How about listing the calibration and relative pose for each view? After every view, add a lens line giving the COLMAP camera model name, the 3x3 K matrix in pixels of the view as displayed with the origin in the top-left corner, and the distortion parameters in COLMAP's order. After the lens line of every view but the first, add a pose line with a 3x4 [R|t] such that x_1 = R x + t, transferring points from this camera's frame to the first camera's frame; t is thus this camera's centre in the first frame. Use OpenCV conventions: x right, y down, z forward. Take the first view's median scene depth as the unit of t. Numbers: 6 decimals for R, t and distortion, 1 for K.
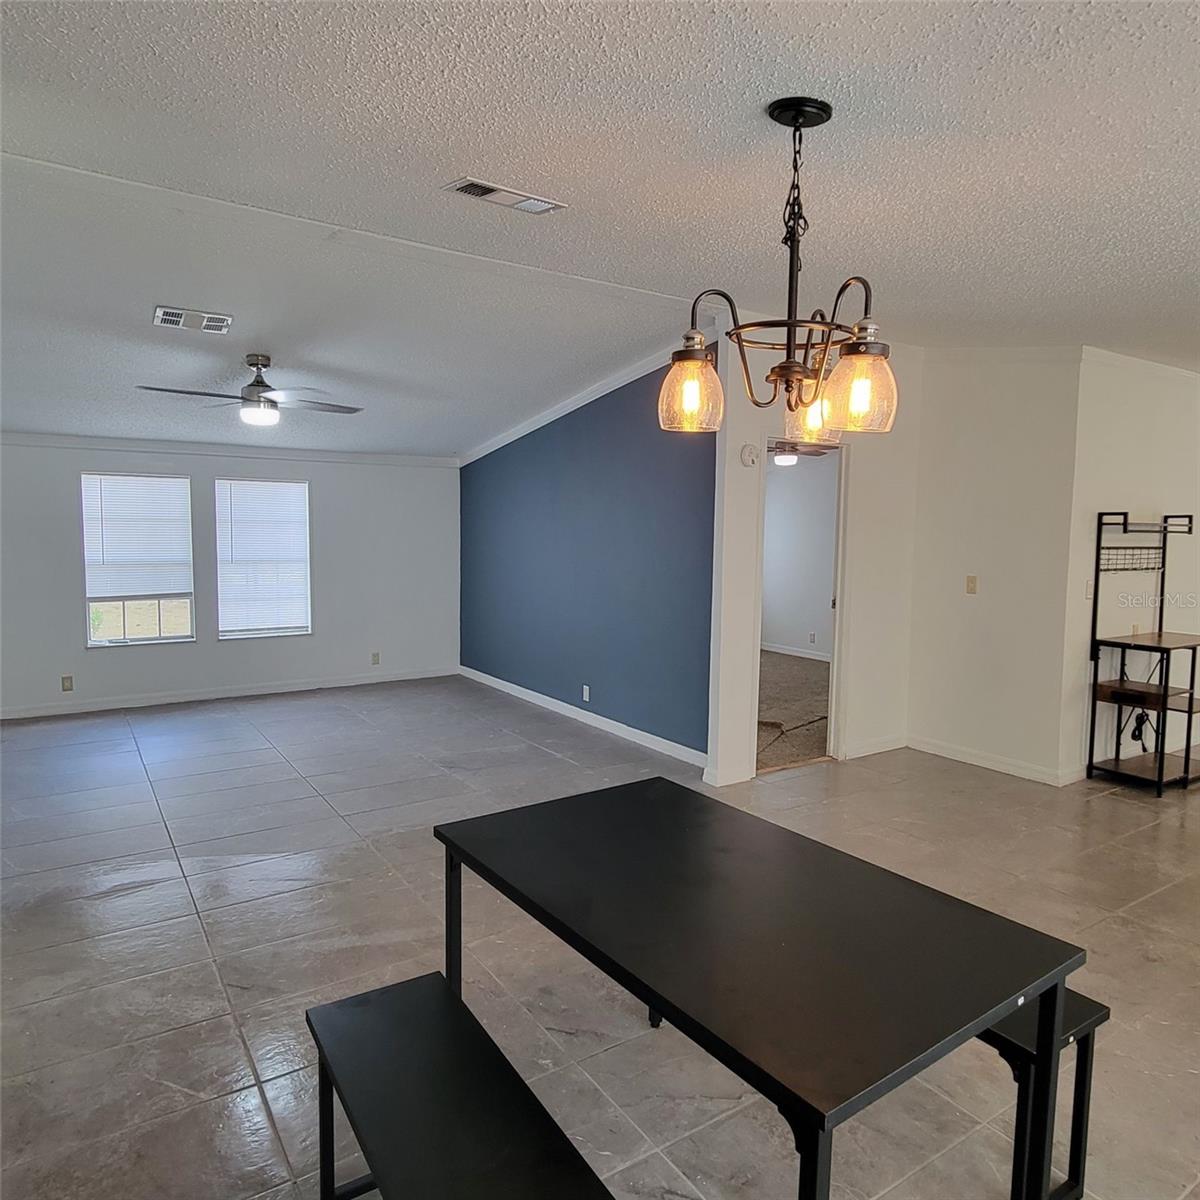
lens RADIAL K [[815.9, 0, 605.7], [0, 815.9, 596.2], [0, 0, 1]] dist [-0.000013, -0.004806]
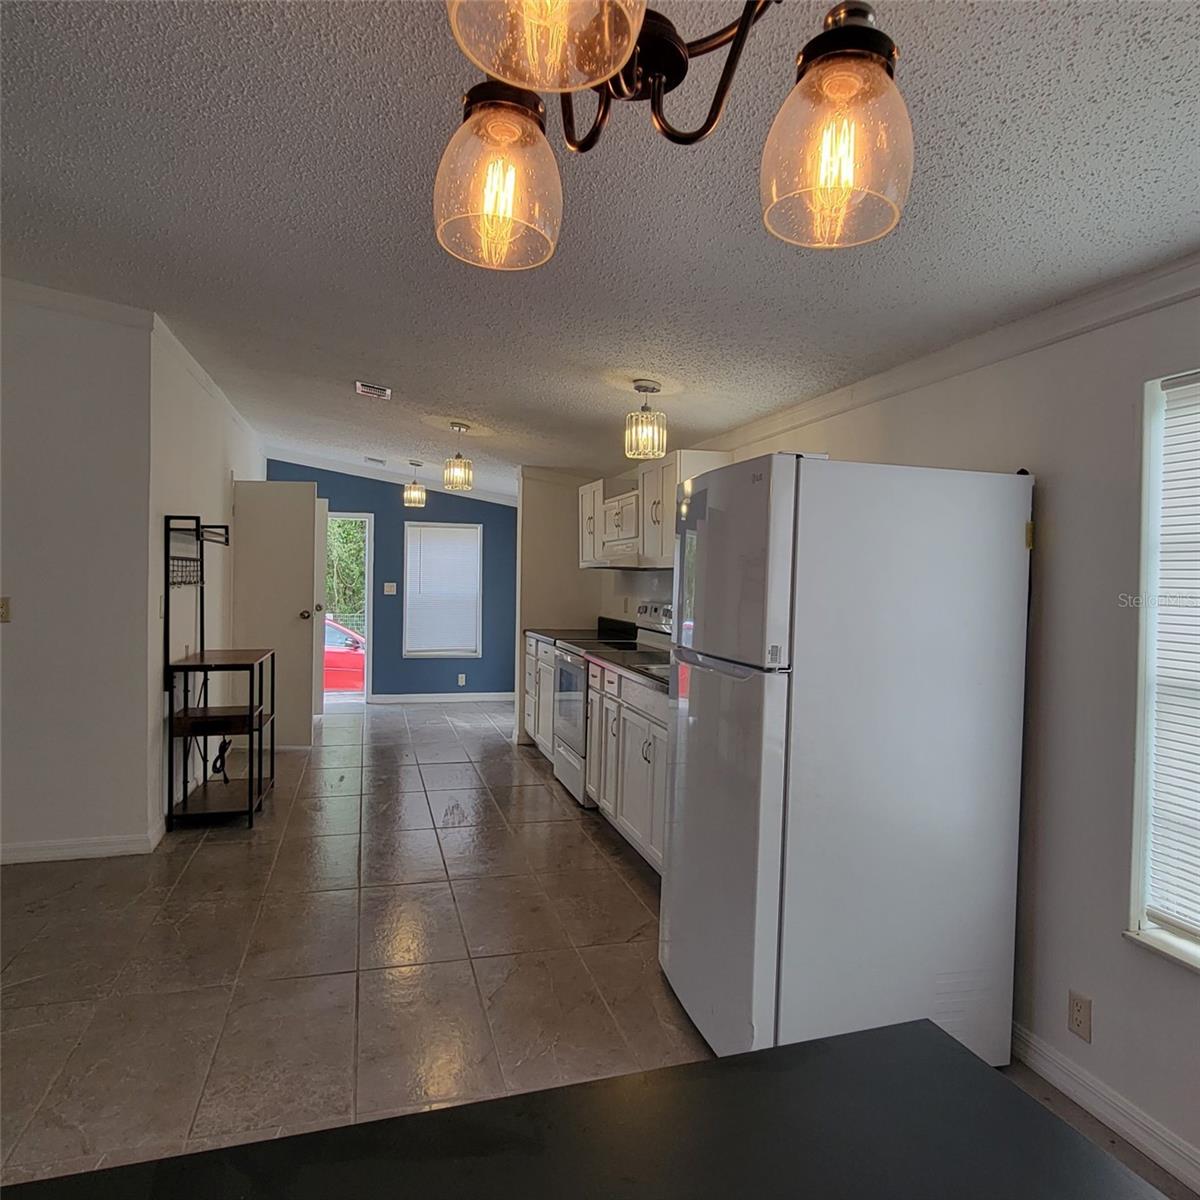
lens RADIAL K [[815.9, 0, 600.2], [0, 815.9, 599.5], [0, 0, 1]] dist [-0.000013, -0.004806]
pose [[0.304803, -0.038757, 0.951627, -0.097807], [0.072749, 0.997200, 0.017312, 0.003481], [-0.949633, 0.063953, 0.306769, 0.464161]]
